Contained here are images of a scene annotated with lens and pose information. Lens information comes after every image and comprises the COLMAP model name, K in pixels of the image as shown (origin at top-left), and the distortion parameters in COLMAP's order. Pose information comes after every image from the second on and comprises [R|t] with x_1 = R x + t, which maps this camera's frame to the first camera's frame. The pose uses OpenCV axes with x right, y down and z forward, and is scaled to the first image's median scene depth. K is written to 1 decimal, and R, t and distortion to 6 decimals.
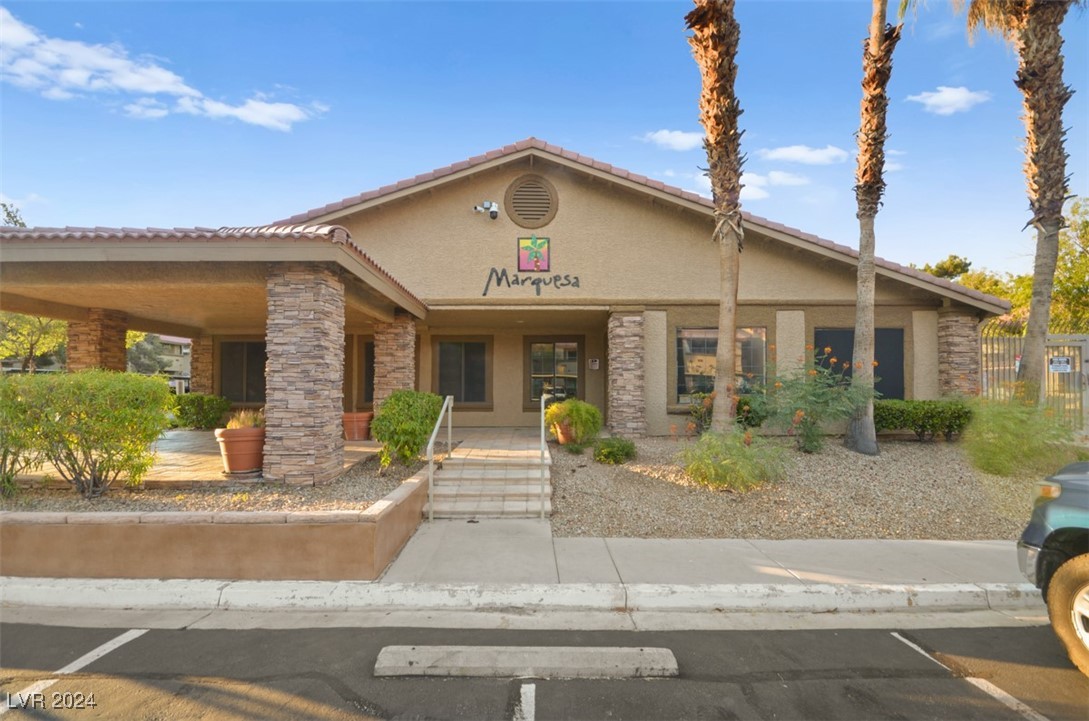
lens RADIAL K [[465.0, 0, 545.5], [0, 465.0, 390.6], [0, 0, 1]] dist [-0.000423, -0.000043]
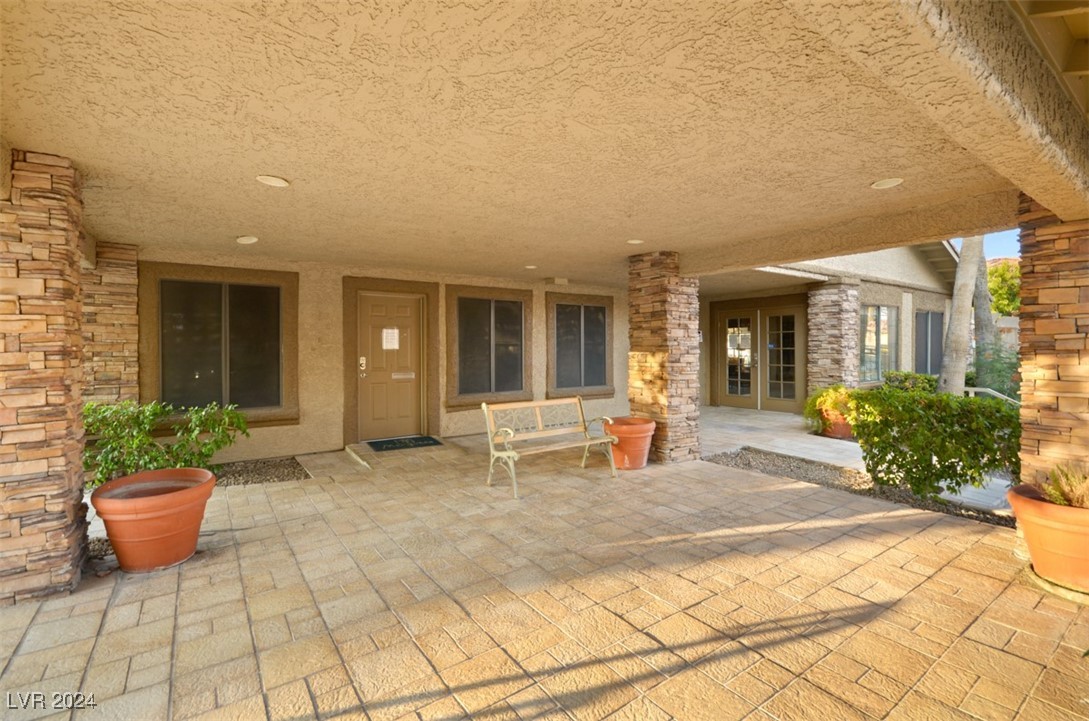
lens RADIAL K [[480.8, 0, 544.5], [0, 480.8, 360.5], [0, 0, 1]] dist [-0.000539, -0.000065]
pose [[0.831381, -0.019497, 0.555361, -0.824371], [0.006103, 0.999644, 0.025957, -0.046879], [-0.555670, -0.018191, 0.831204, 0.529294]]
